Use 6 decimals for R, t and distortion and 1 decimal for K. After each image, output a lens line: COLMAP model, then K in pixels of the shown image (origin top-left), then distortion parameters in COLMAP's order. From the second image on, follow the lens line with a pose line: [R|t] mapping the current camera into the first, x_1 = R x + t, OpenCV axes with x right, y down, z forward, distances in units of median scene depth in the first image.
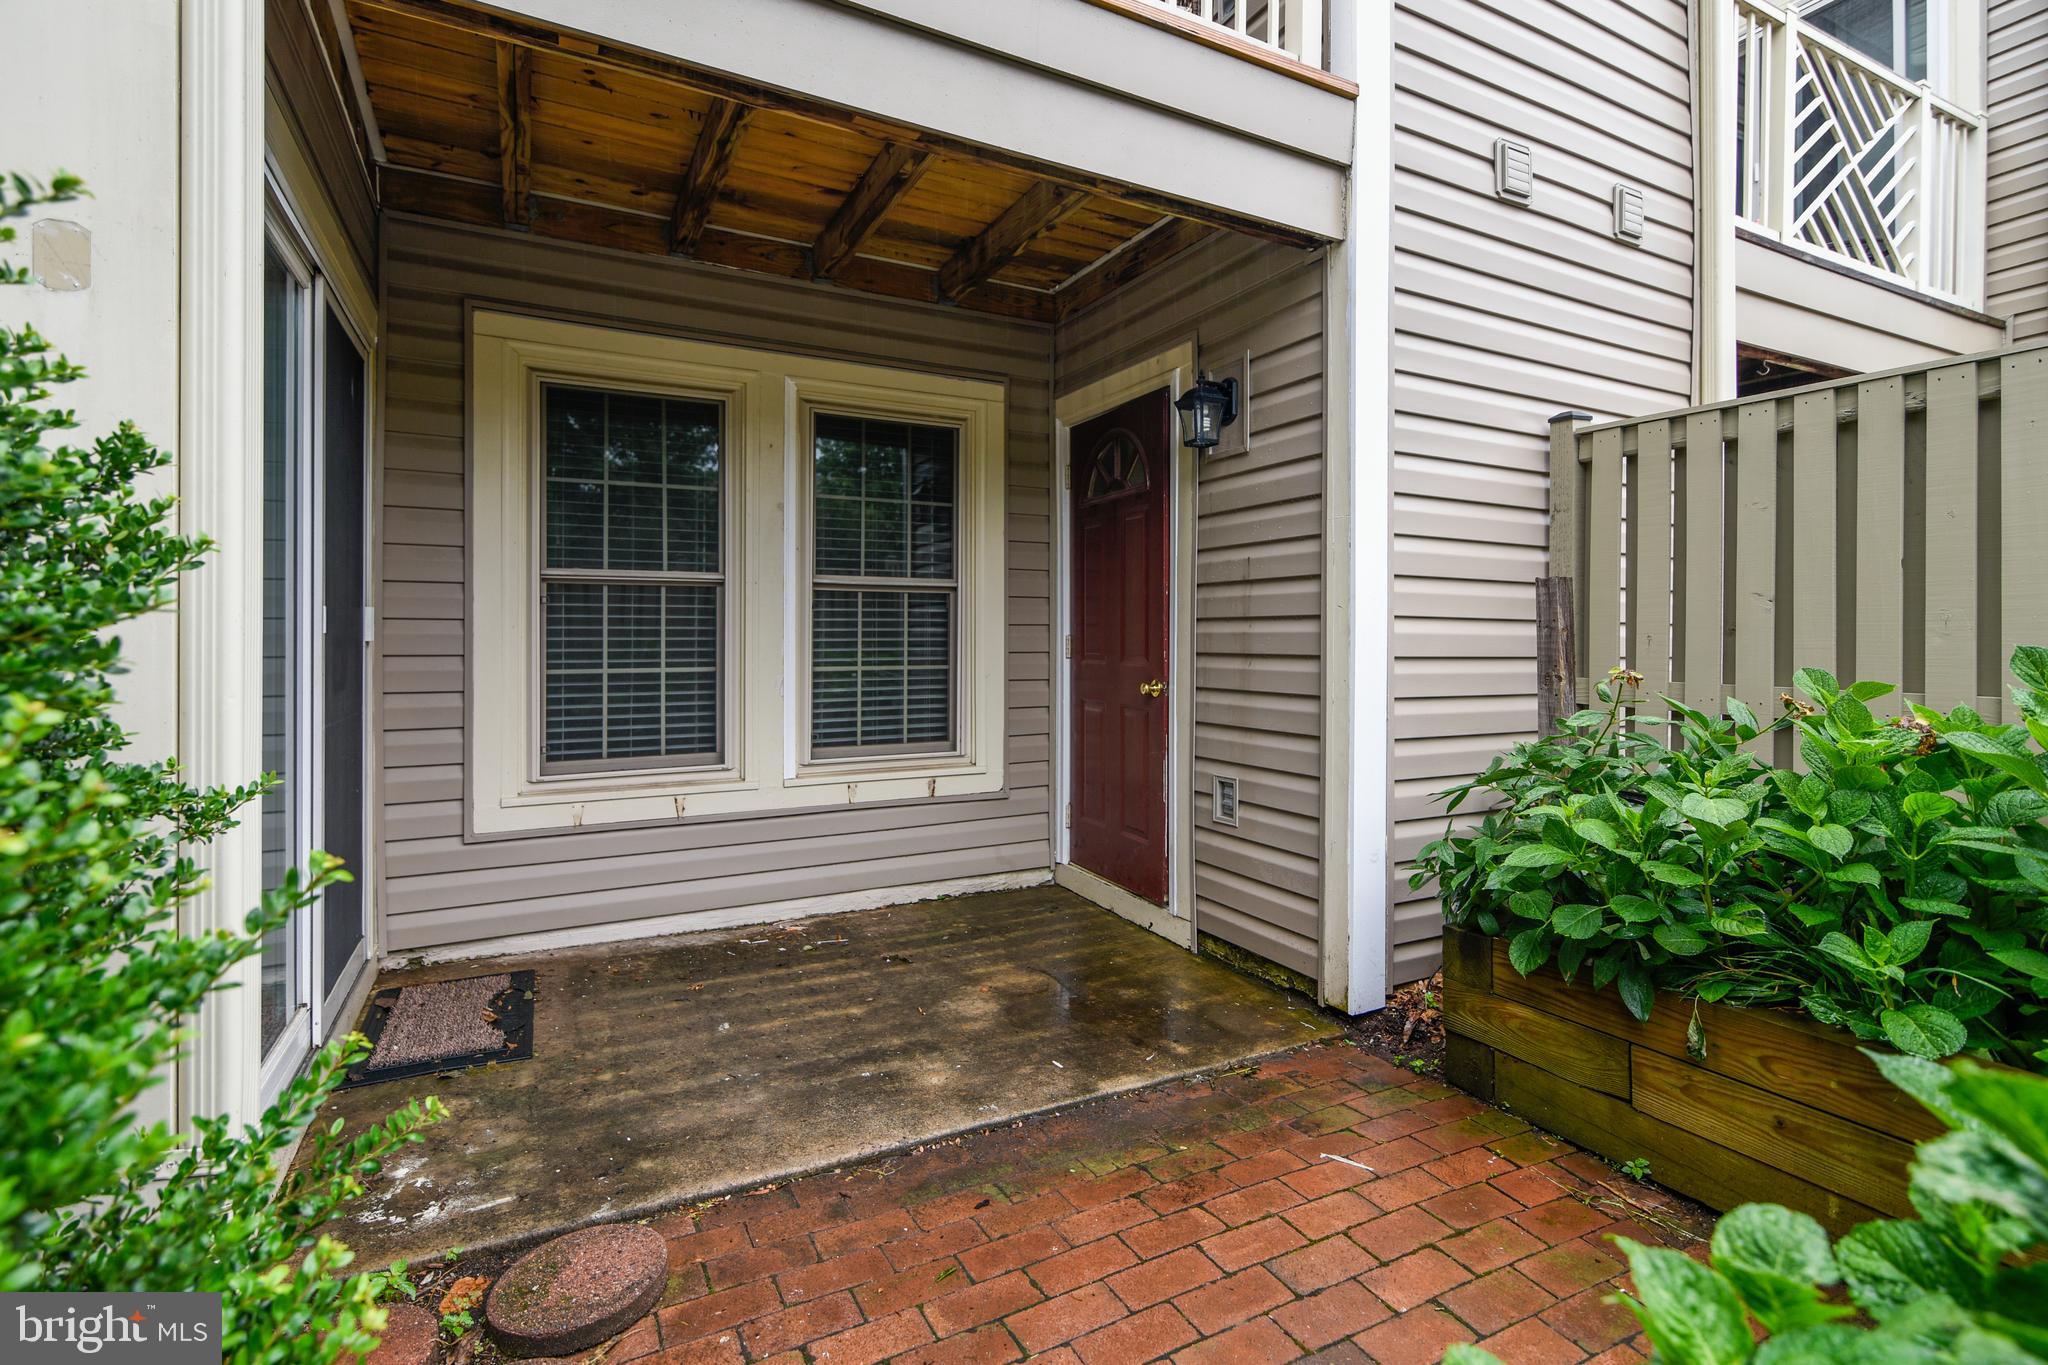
lens RADIAL K [[961.4, 0, 1003.4], [0, 961.4, 636.1], [0, 0, 1]] dist [-0.002410, 0.000267]
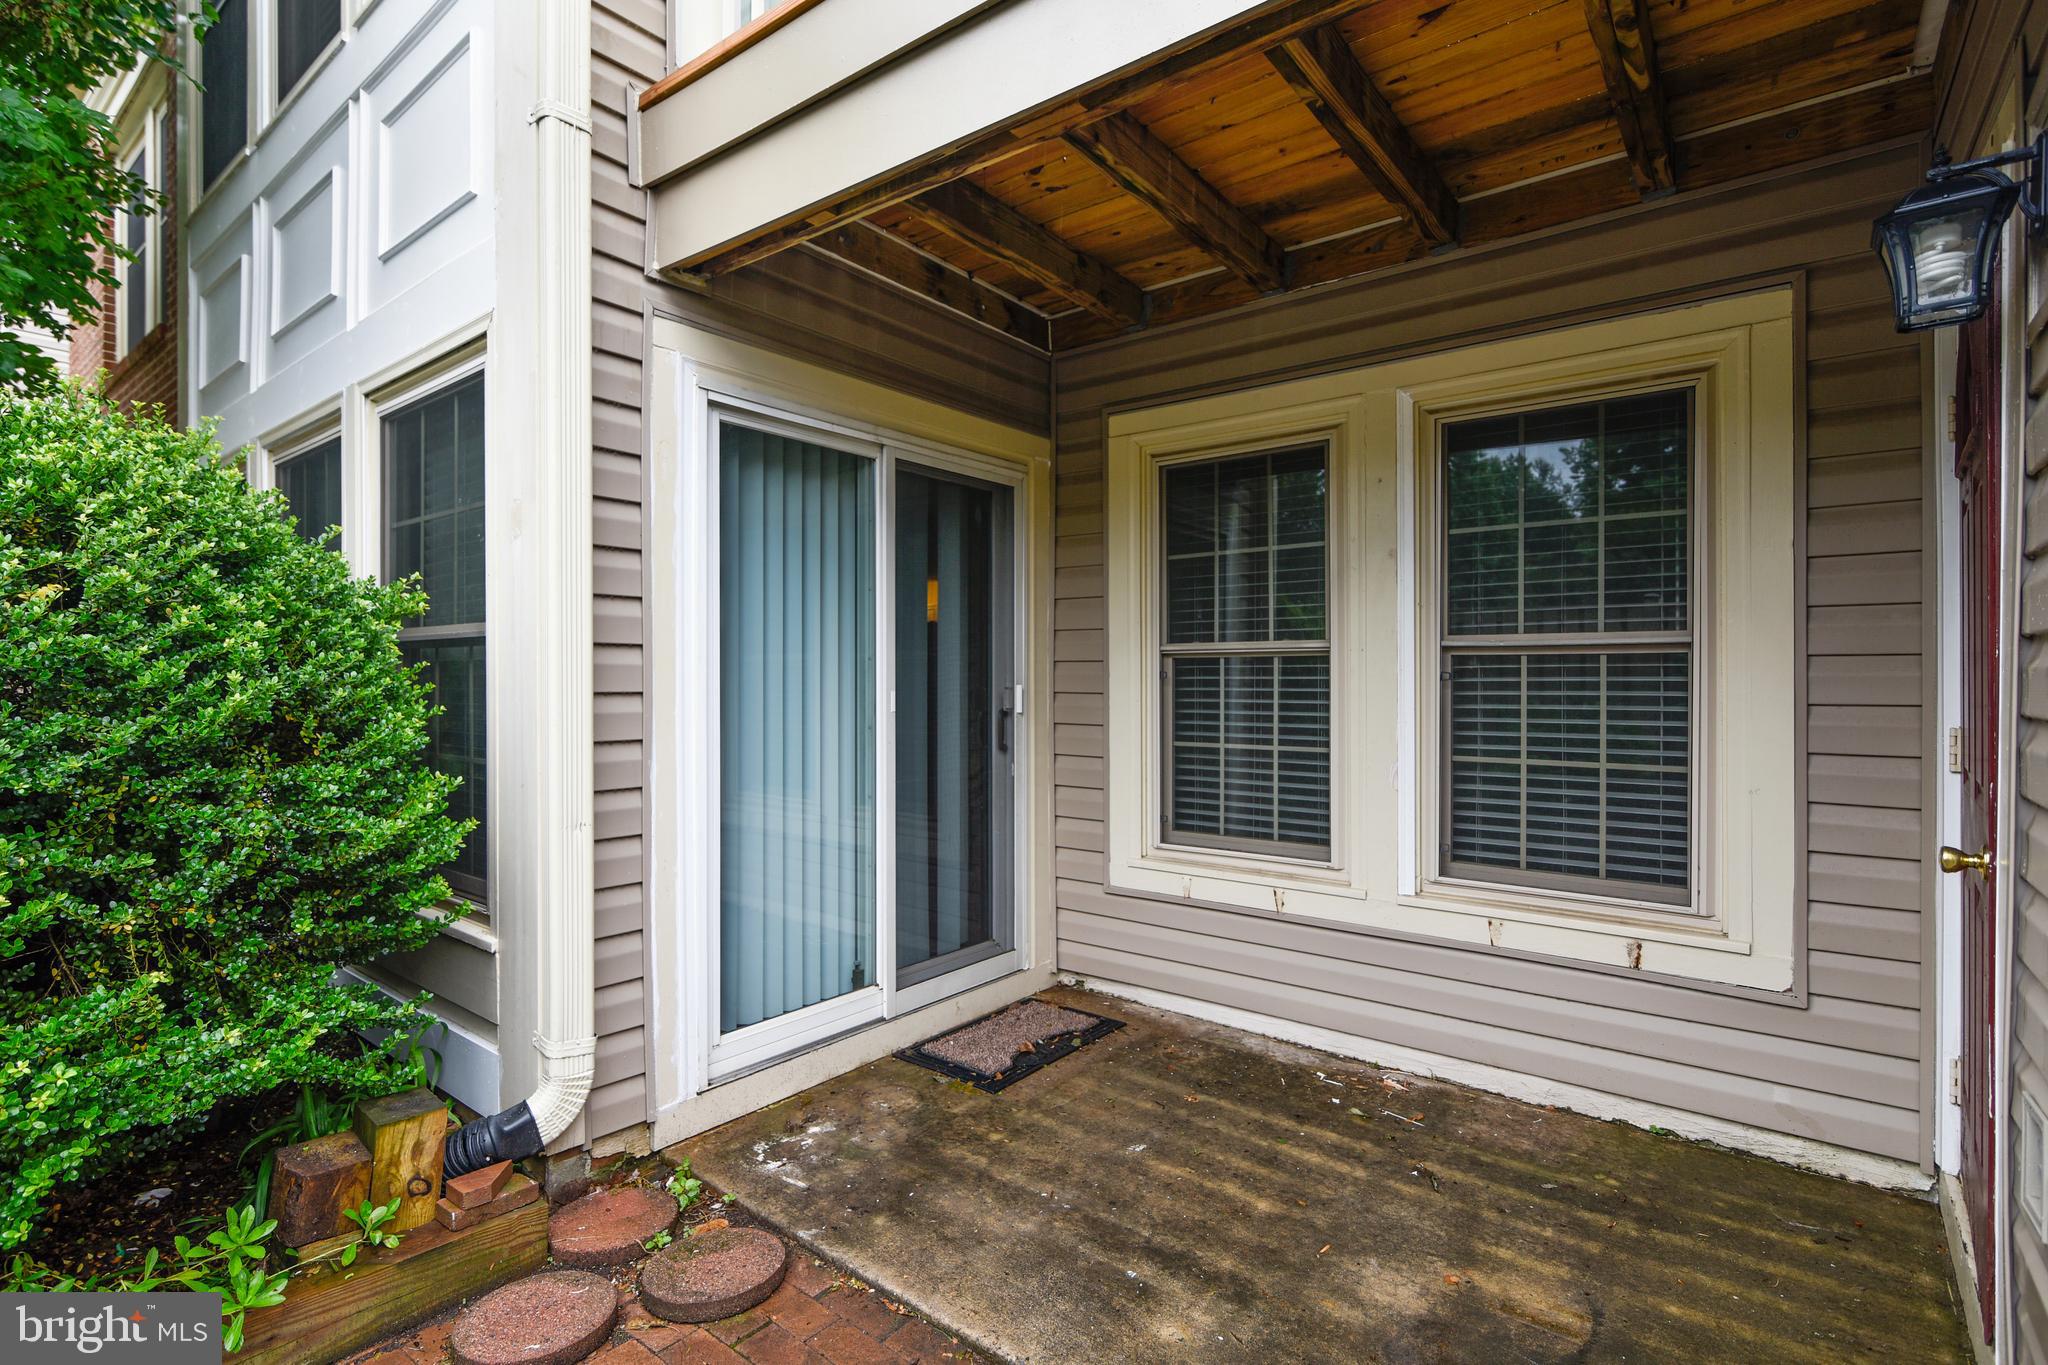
lens RADIAL K [[961.4, 0, 1011.4], [0, 961.4, 677.3], [0, 0, 1]] dist [-0.002410, 0.000267]
pose [[0.416079, 0.000583, -0.909328, 0.397726], [0.000967, 0.999999, 0.001084, -0.035295], [0.909328, -0.001330, 0.416078, 0.410504]]
